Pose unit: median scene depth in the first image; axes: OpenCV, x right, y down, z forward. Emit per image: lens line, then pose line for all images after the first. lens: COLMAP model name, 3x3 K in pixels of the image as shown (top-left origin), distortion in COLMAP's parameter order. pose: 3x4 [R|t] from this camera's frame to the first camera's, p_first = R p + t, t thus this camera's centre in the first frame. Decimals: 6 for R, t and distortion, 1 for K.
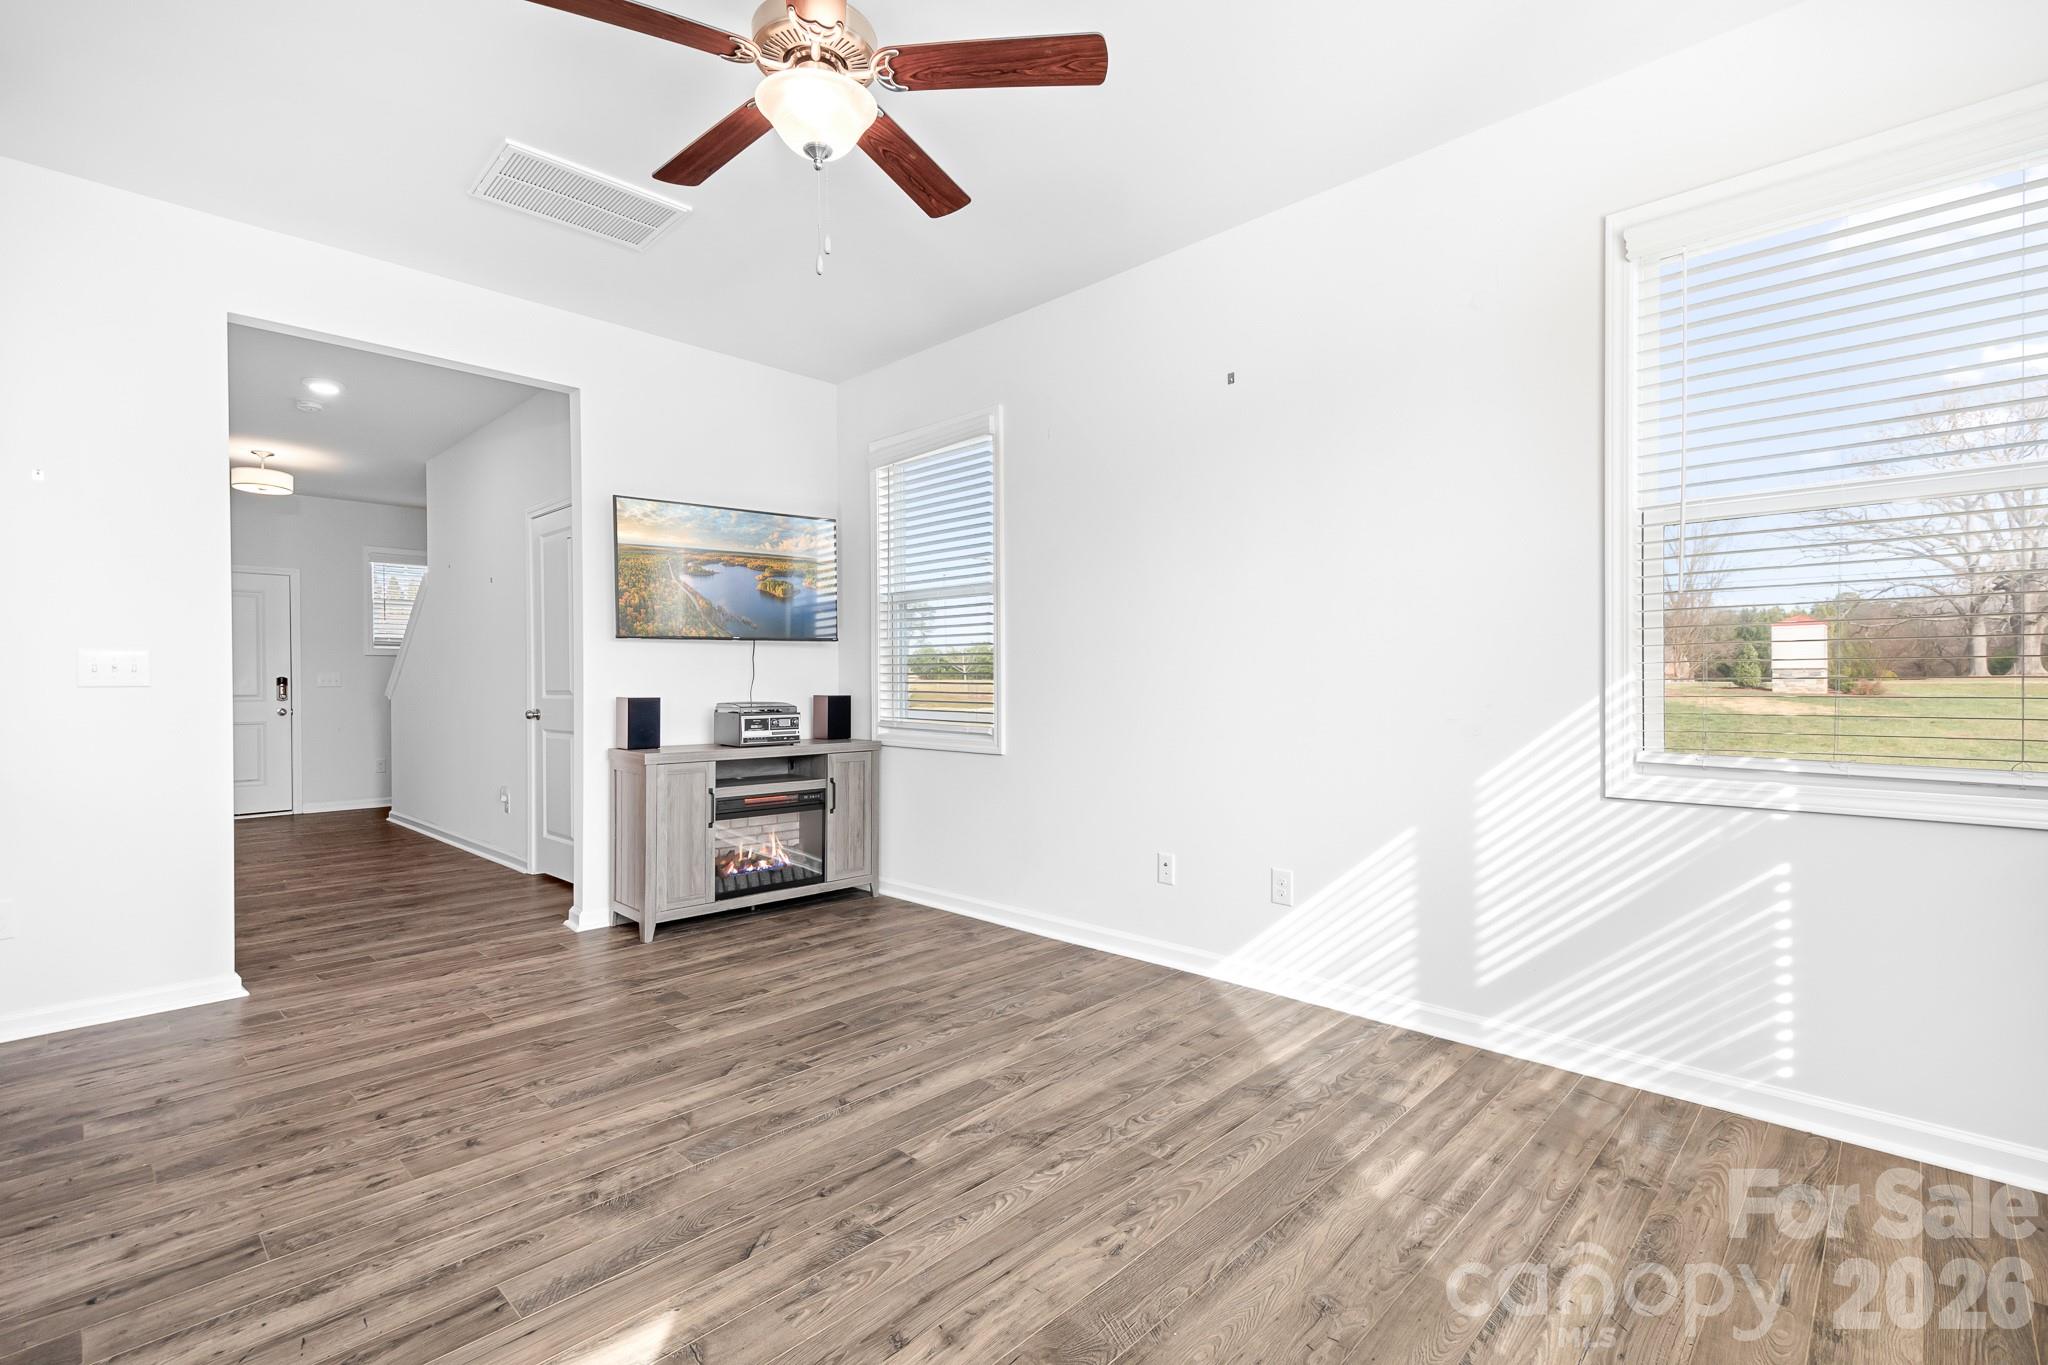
lens RADIAL K [[920.6, 0, 1024.0], [0, 920.6, 682.5], [0, 0, 1]] dist [0.012979, -0.000850]
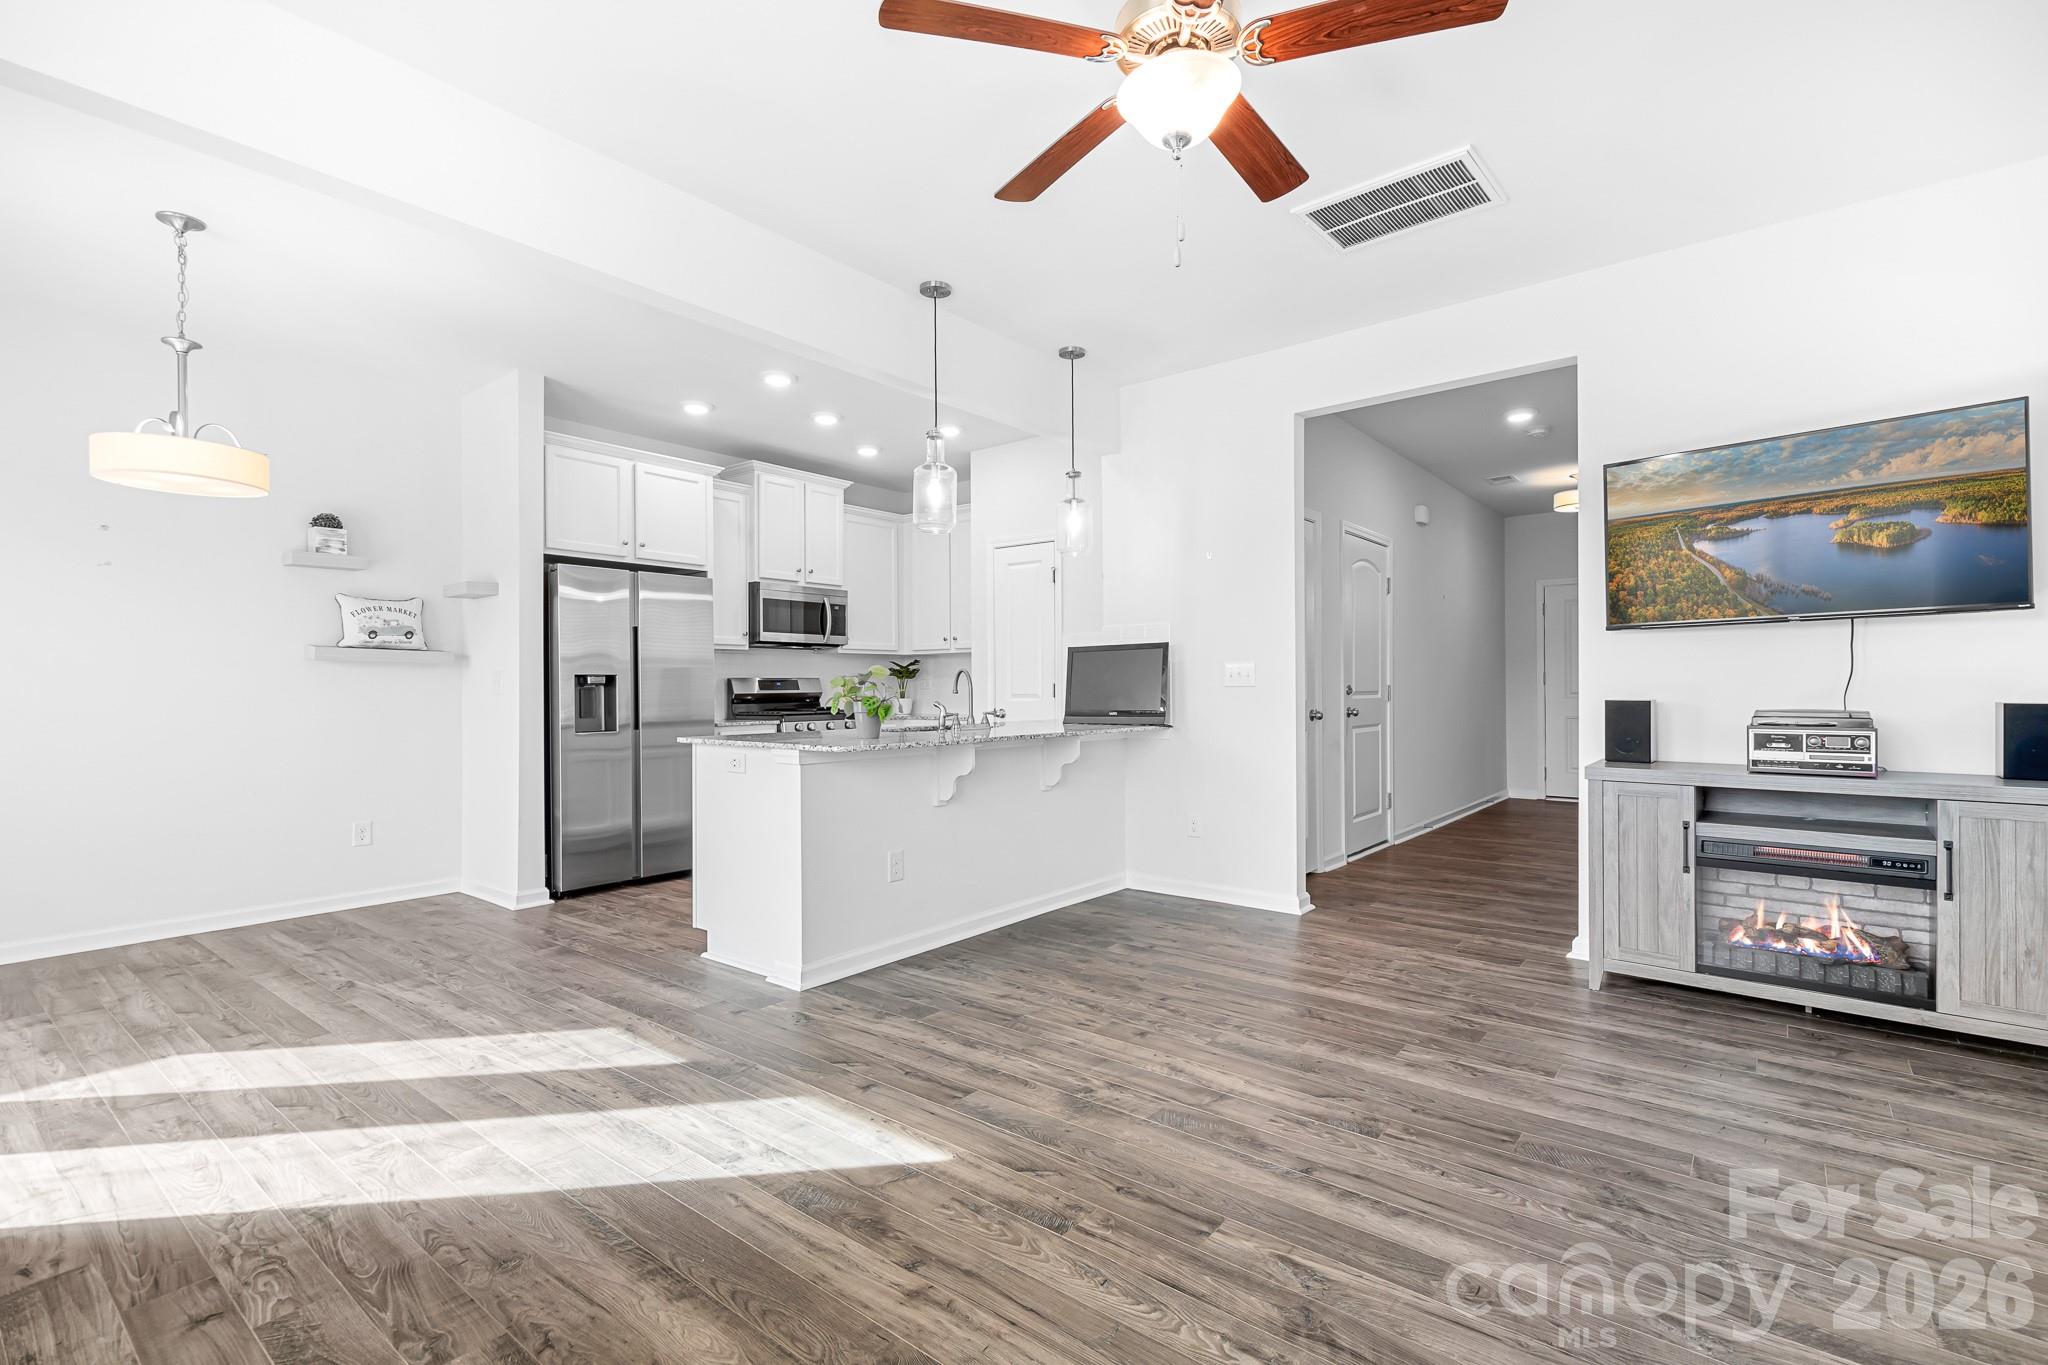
lens RADIAL K [[928.9, 0, 1027.4], [0, 928.9, 680.8], [0, 0, 1]] dist [0.027847, -0.009400]
pose [[0.089059, -0.002566, -0.996023, 0.503388], [0.005892, 0.999981, -0.002049, -0.003455], [0.996009, -0.005686, 0.089073, 0.507852]]
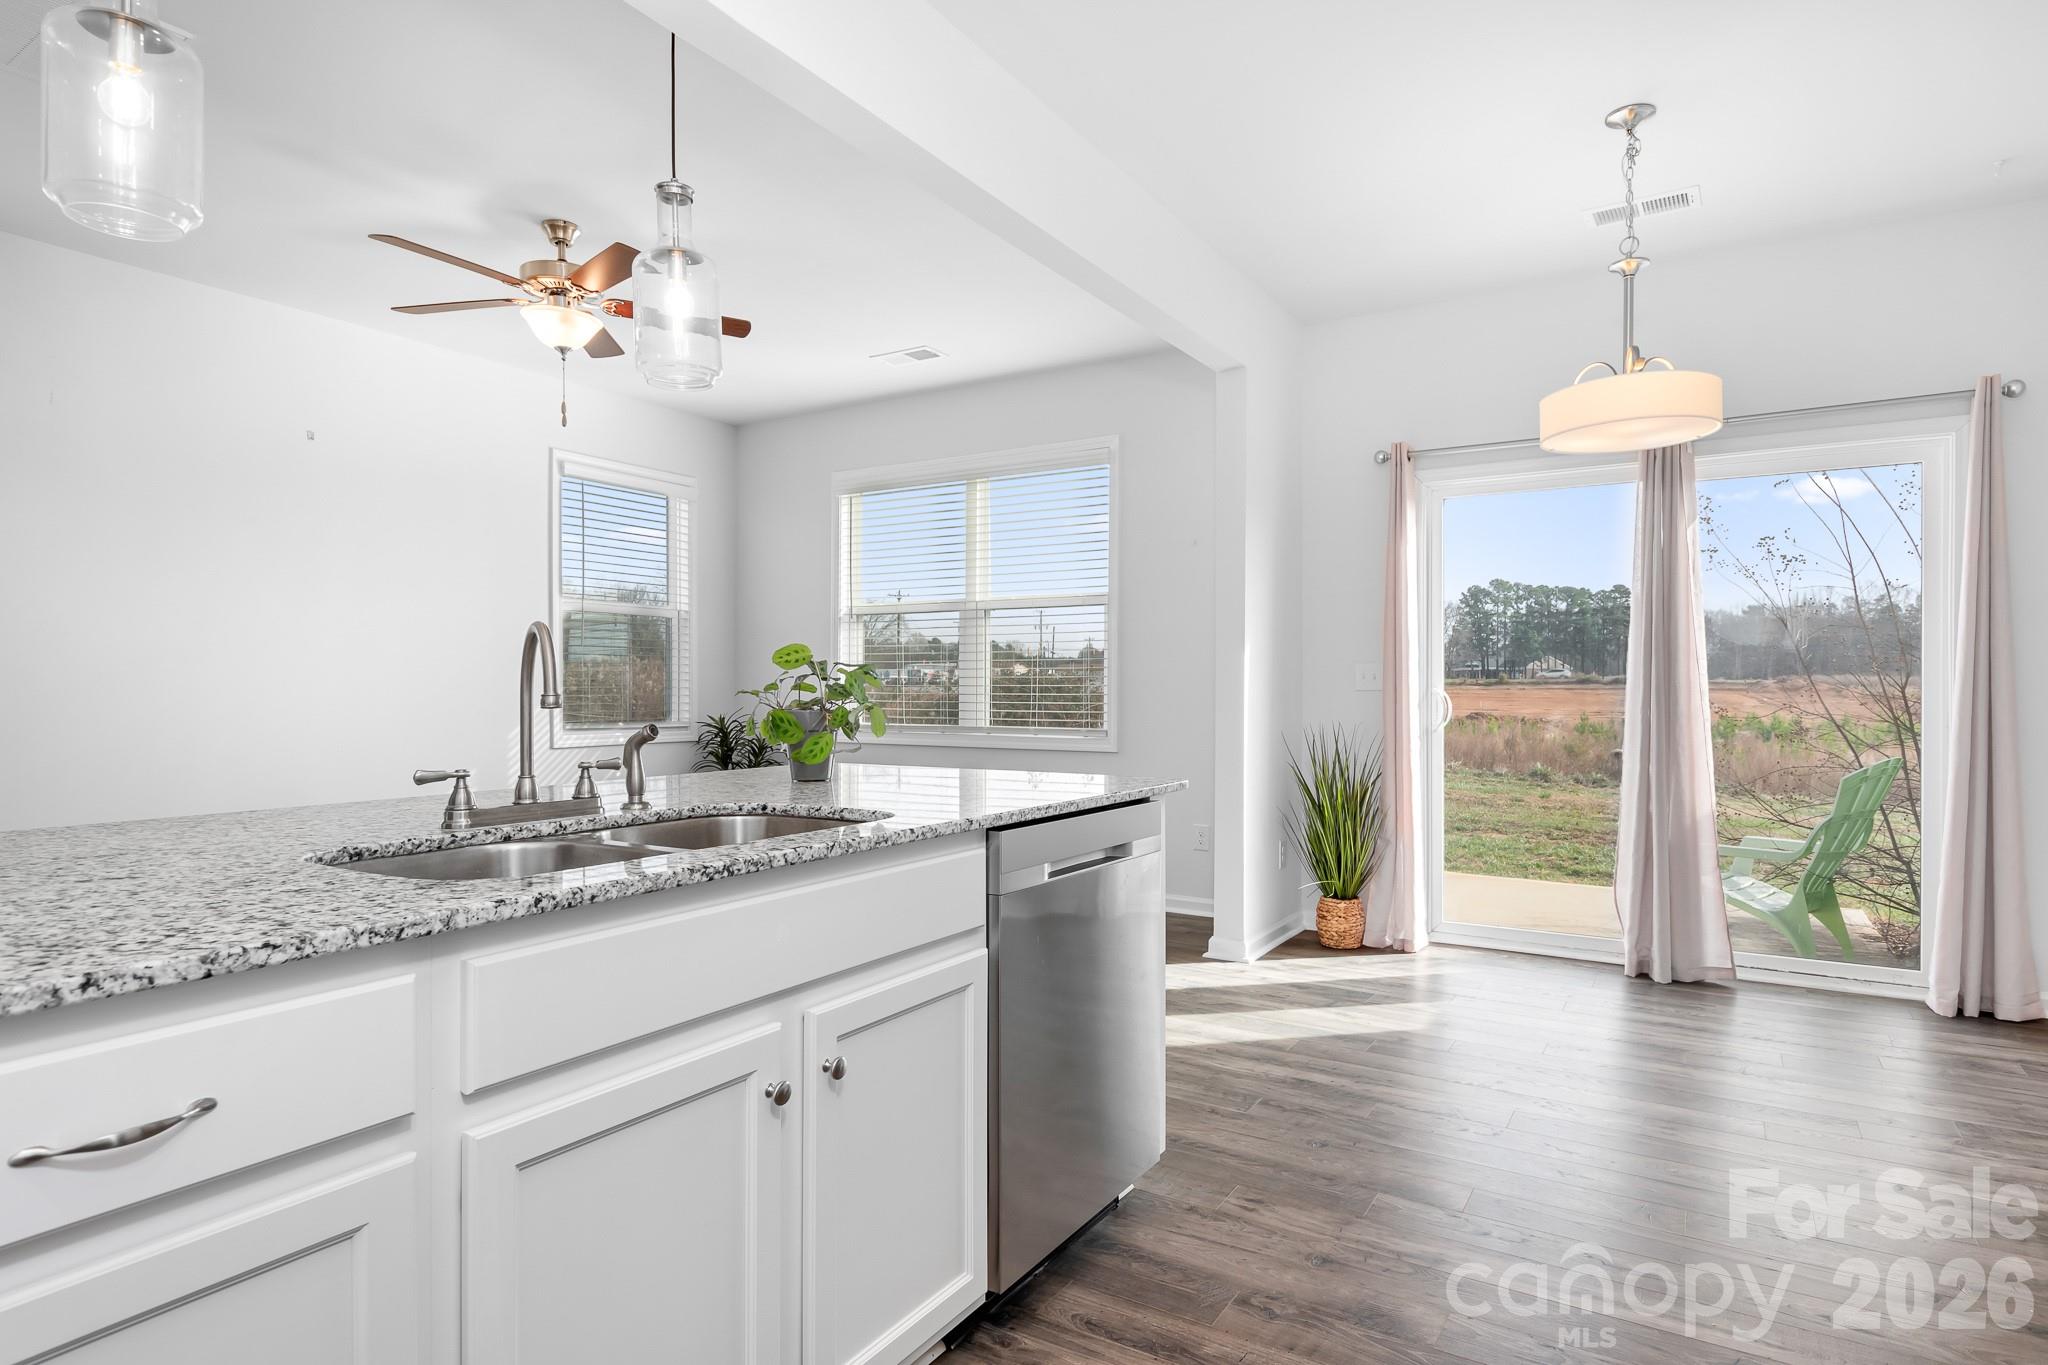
lens RADIAL K [[1113.8, 0, 1024.0], [0, 1113.8, 682.5], [0, 0, 1]] dist [0.020425, -0.027939]
pose [[-0.209464, 0.009409, 0.977771, -1.503533], [0.002386, 0.999956, -0.009111, 0.006656], [-0.977813, 0.000425, -0.209477, 0.426375]]
